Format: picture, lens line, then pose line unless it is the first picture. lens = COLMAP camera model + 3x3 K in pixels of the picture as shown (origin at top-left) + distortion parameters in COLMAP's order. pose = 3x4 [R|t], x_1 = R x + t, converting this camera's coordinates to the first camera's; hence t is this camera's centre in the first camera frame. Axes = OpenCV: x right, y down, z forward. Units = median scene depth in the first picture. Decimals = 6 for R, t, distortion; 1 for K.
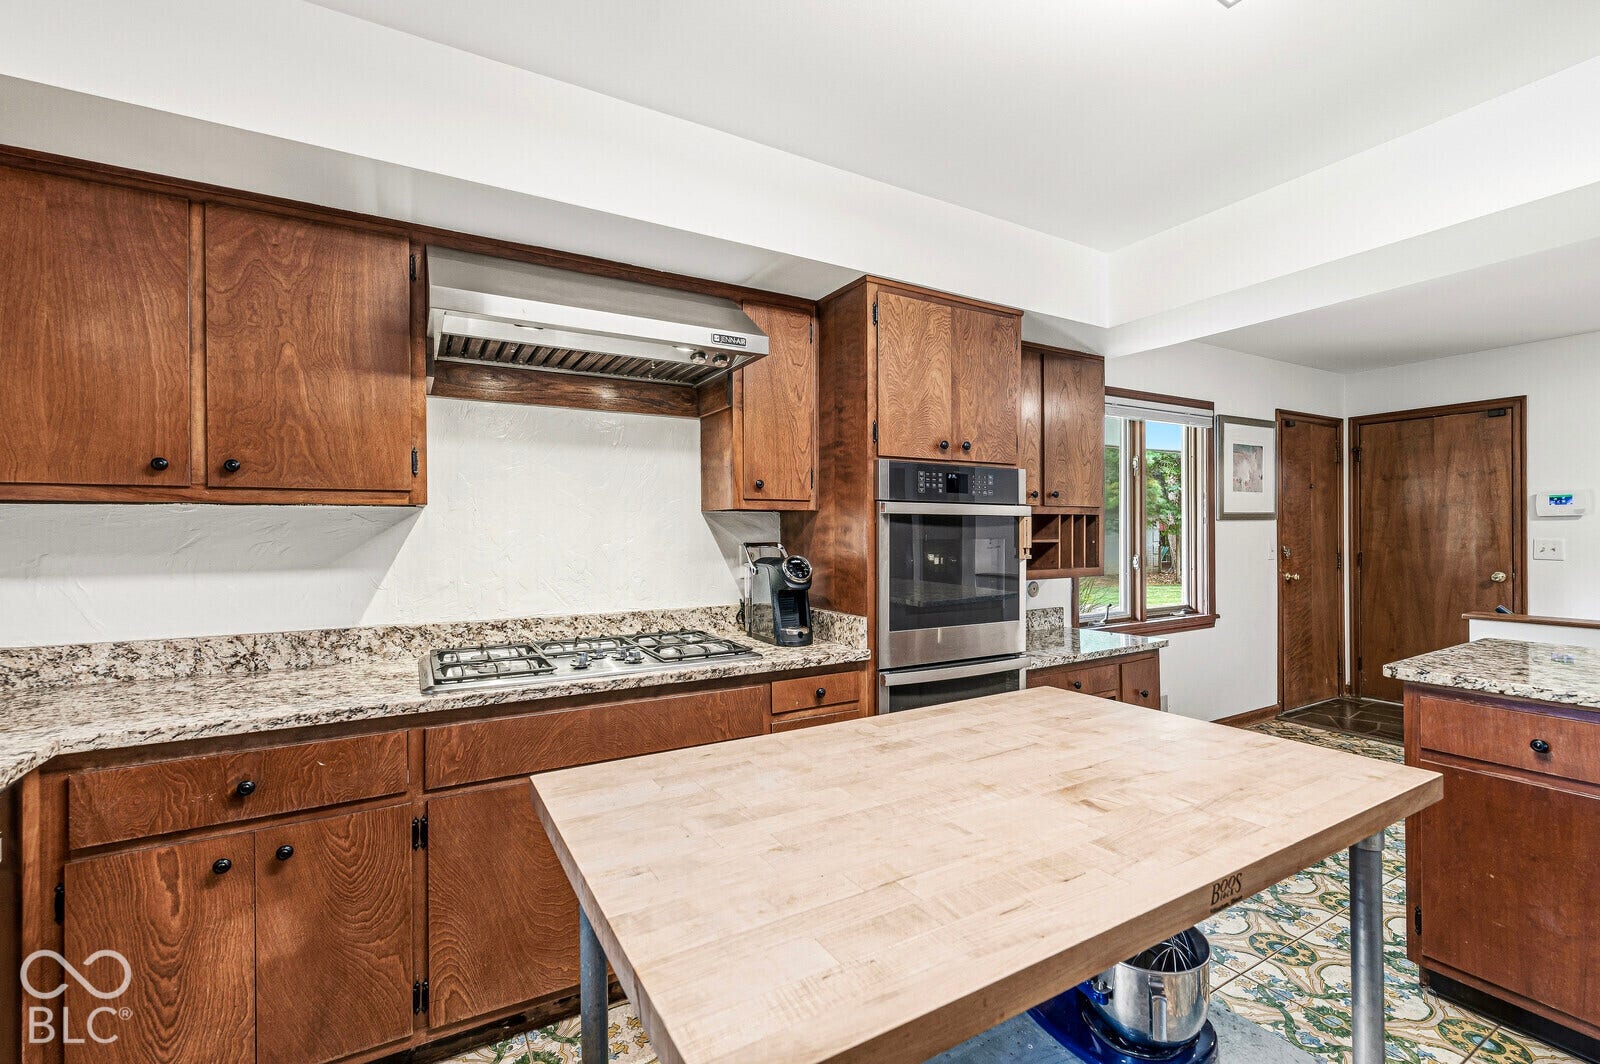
lens RADIAL K [[676.2, 0, 800.0], [0, 676.2, 532.0], [0, 0, 1]] dist [0.000182, -0.000046]
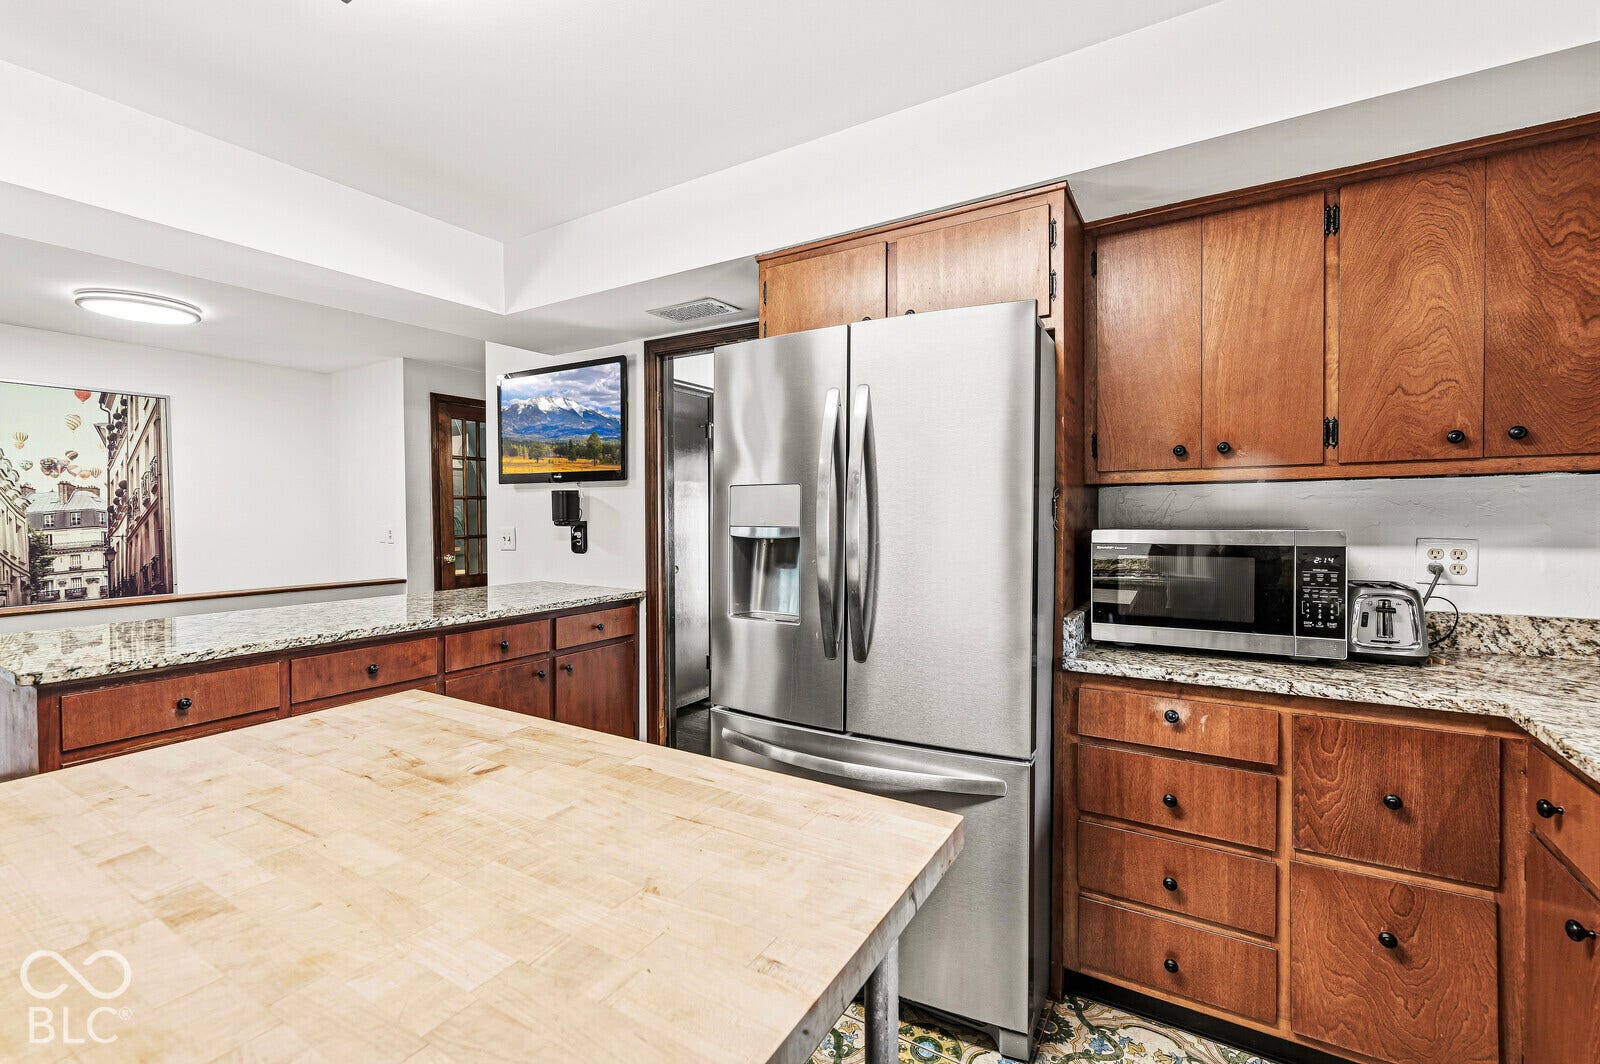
lens RADIAL K [[687.6, 0, 800.0], [0, 687.6, 532.0], [0, 0, 1]] dist [0.000065, -0.000169]
pose [[-0.478791, -0.011475, 0.877854, -0.647226], [0.004689, 0.999867, 0.015627, 0.014170], [-0.877916, 0.011598, -0.478674, 0.943426]]
